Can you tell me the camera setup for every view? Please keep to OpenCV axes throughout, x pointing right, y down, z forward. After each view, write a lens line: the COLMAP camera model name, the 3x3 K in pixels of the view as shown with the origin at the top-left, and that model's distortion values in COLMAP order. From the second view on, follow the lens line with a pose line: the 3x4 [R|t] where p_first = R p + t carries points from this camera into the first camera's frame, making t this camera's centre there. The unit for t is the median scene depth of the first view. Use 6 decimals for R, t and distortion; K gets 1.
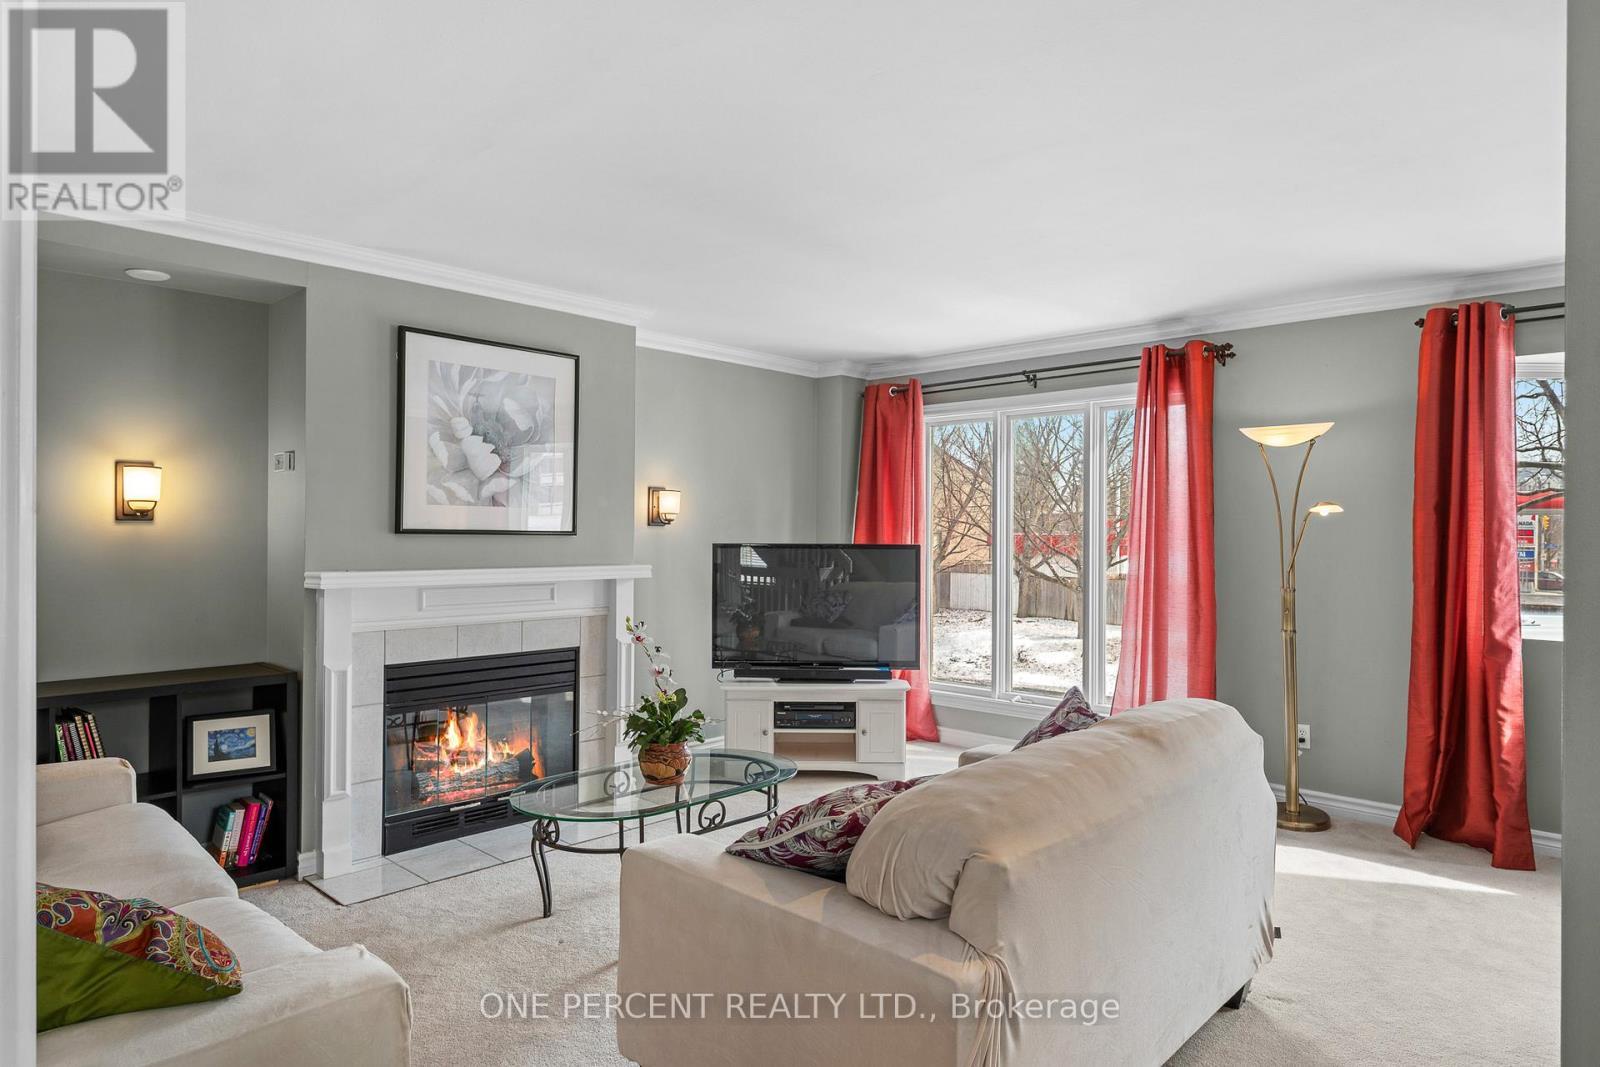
lens RADIAL K [[949.1, 0, 801.5], [0, 949.1, 531.7], [0, 0, 1]] dist [-0.001827, 0.001711]
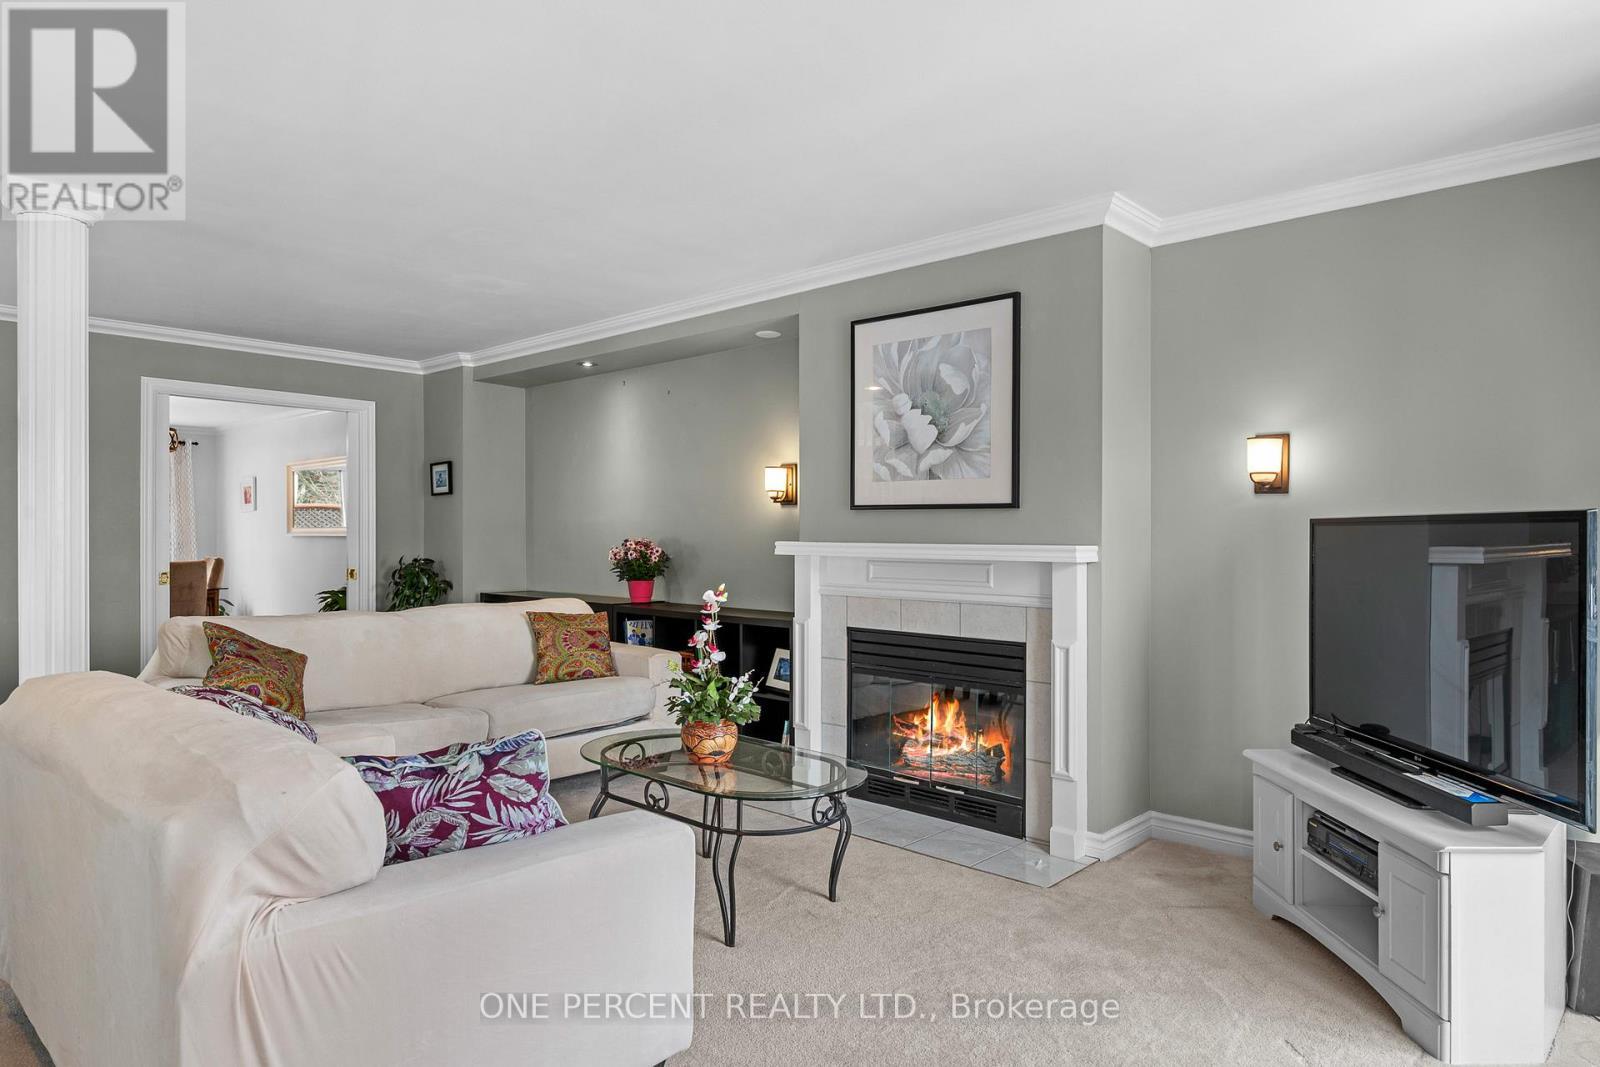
lens RADIAL K [[949.1, 0, 803.9], [0, 949.1, 537.7], [0, 0, 1]] dist [-0.001827, 0.001711]
pose [[0.040205, -0.006270, -0.999172, 0.623725], [-0.006659, 0.999956, -0.006543, 0.038797], [0.999169, 0.006917, 0.040162, 0.828685]]
